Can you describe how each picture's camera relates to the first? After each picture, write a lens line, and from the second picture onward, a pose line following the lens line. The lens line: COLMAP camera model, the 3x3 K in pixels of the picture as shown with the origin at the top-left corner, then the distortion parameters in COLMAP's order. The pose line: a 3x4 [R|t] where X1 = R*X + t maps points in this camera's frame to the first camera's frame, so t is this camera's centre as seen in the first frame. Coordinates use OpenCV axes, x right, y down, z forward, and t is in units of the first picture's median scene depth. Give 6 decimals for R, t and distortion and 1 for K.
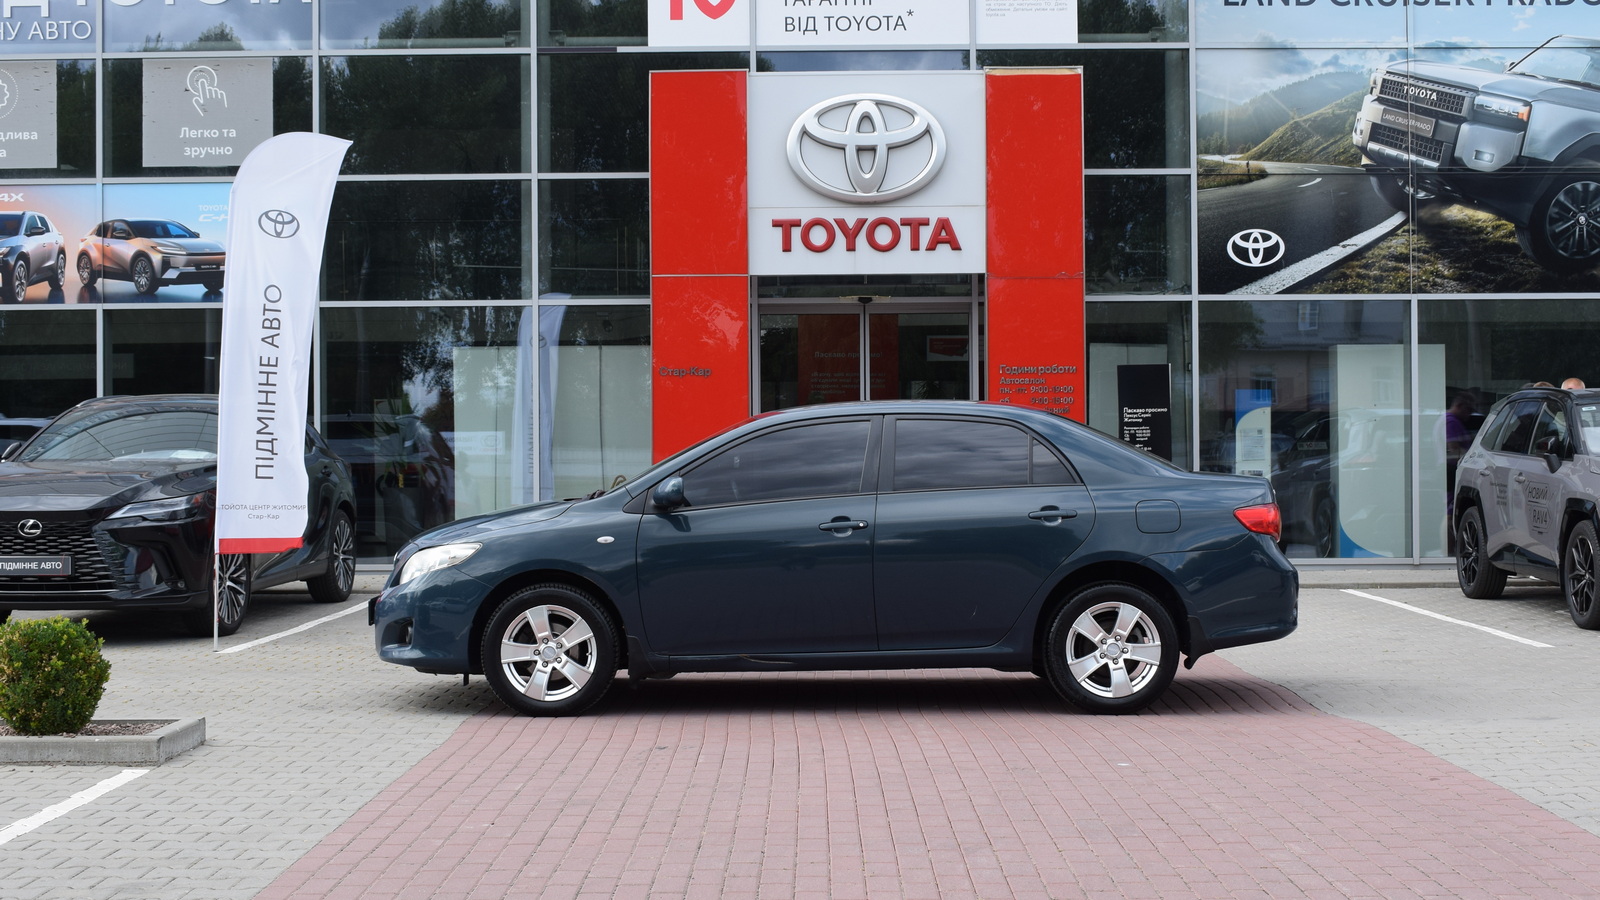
lens RADIAL K [[2139.2, 0, 800.0], [0, 2139.2, 450.0], [0, 0, 1]] dist [-0.040712, -0.037967]
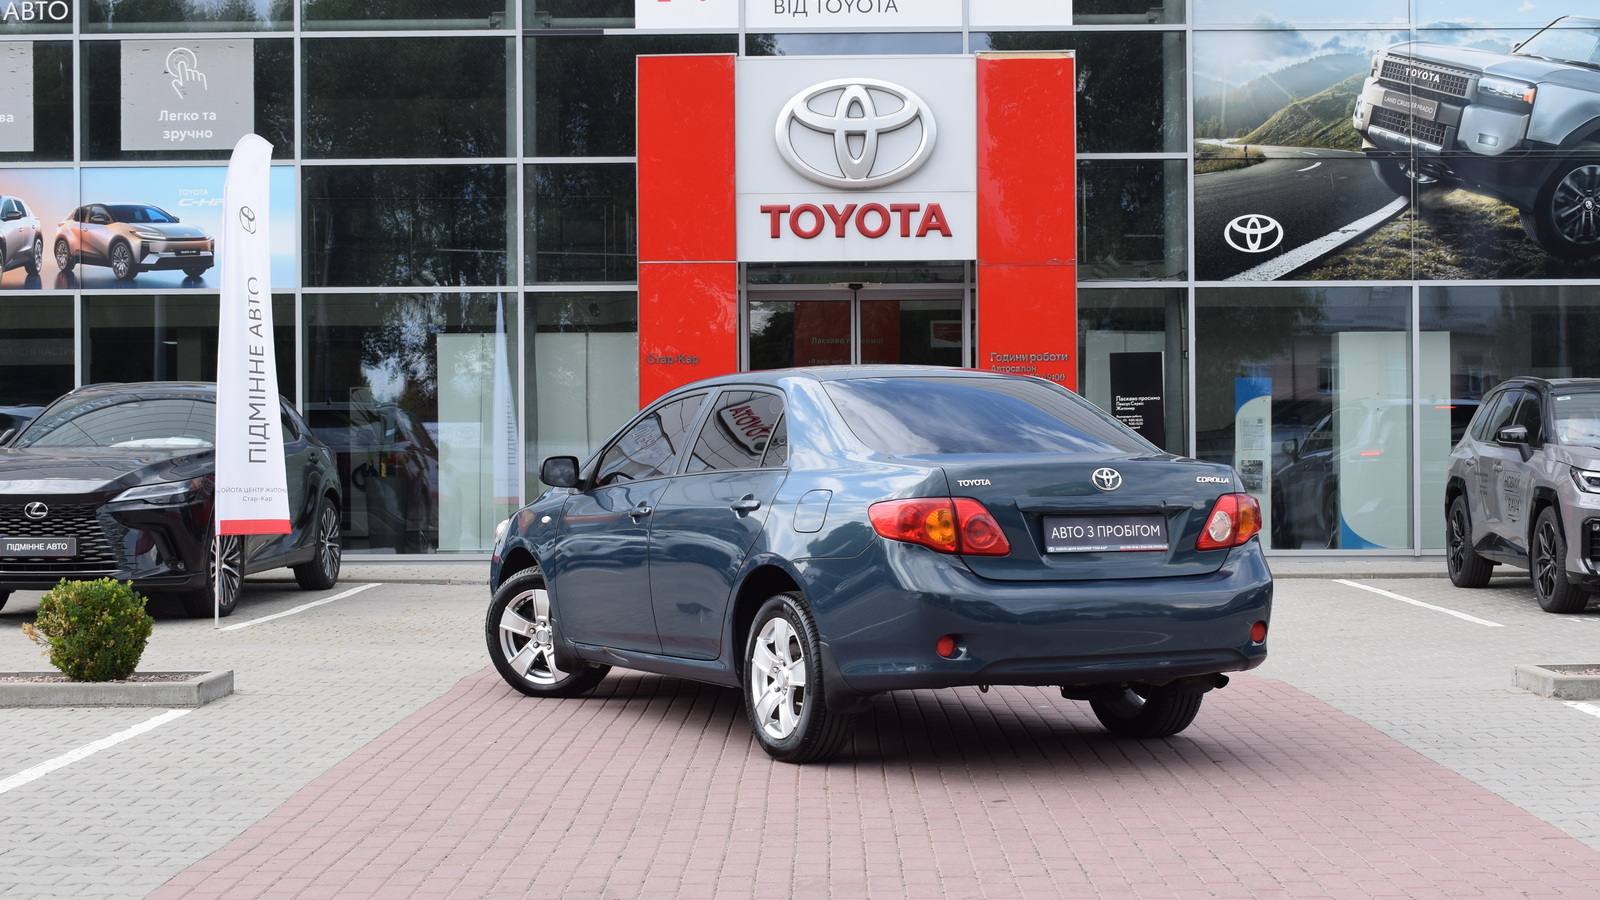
lens RADIAL K [[2456.6, 0, 800.0], [0, 2456.6, 450.0], [0, 0, 1]] dist [-0.025371, 0.004114]
pose [[0.999978, 0.000919, -0.006633, 0.012404], [-0.000909, 0.999998, 0.001536, 0.003376], [0.006634, -0.001530, 0.999977, -0.130966]]
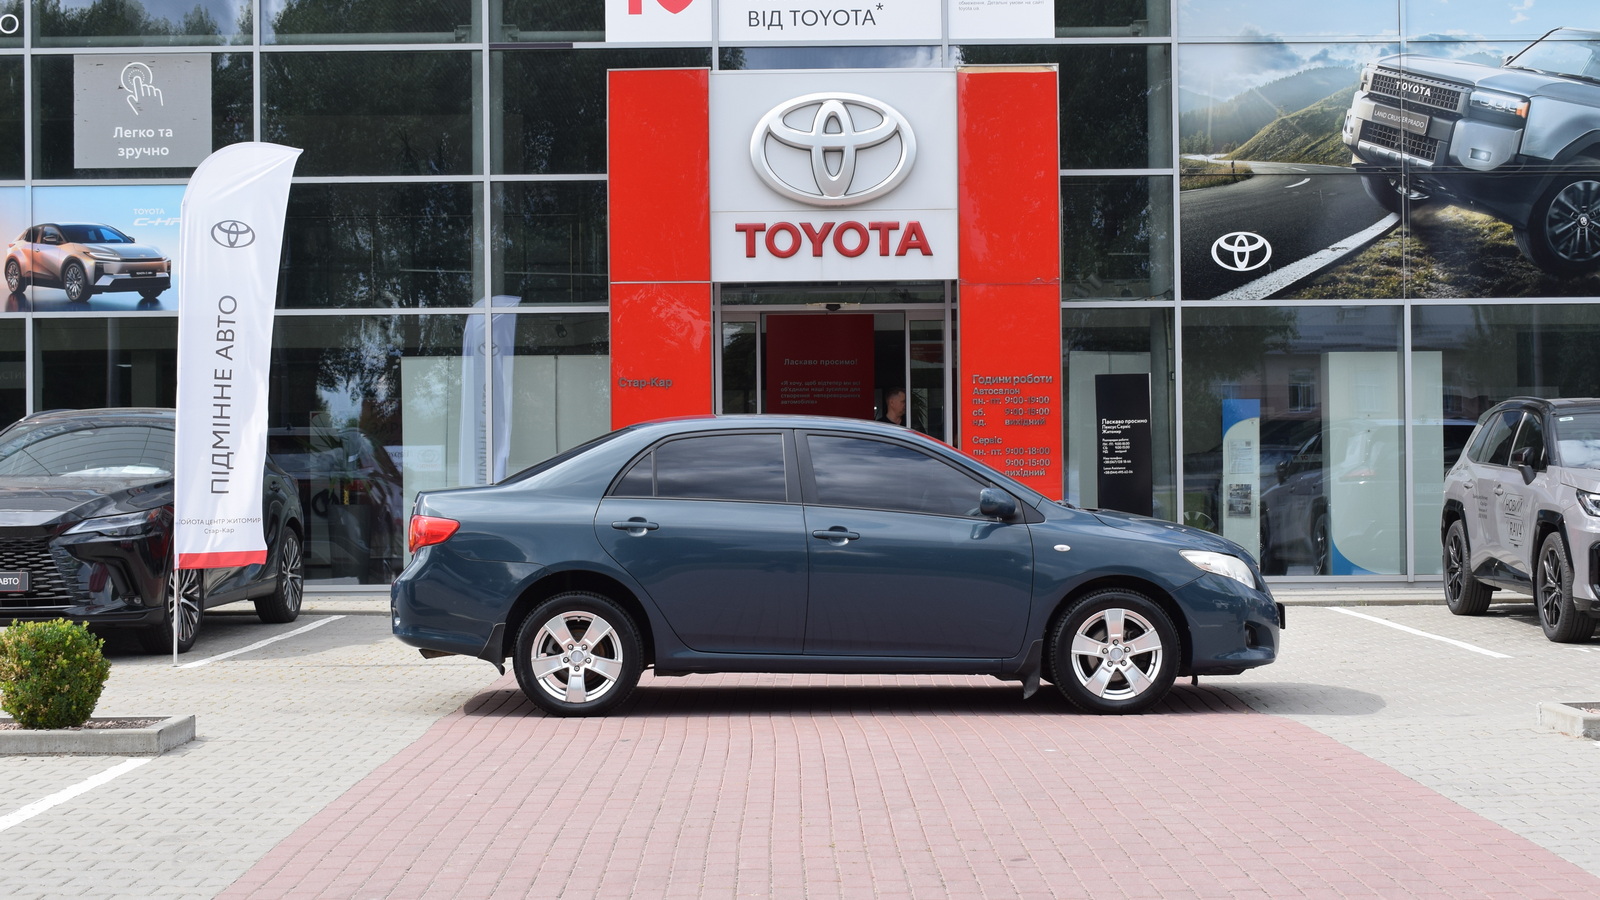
lens RADIAL K [[2481.8, 0, 800.0], [0, 2481.8, 450.0], [0, 0, 1]] dist [-0.019235, -0.033825]
pose [[0.999958, -0.002742, 0.008774, 0.005659], [0.002798, 0.999976, -0.006362, 0.000847], [-0.008757, 0.006386, 0.999941, -0.109655]]
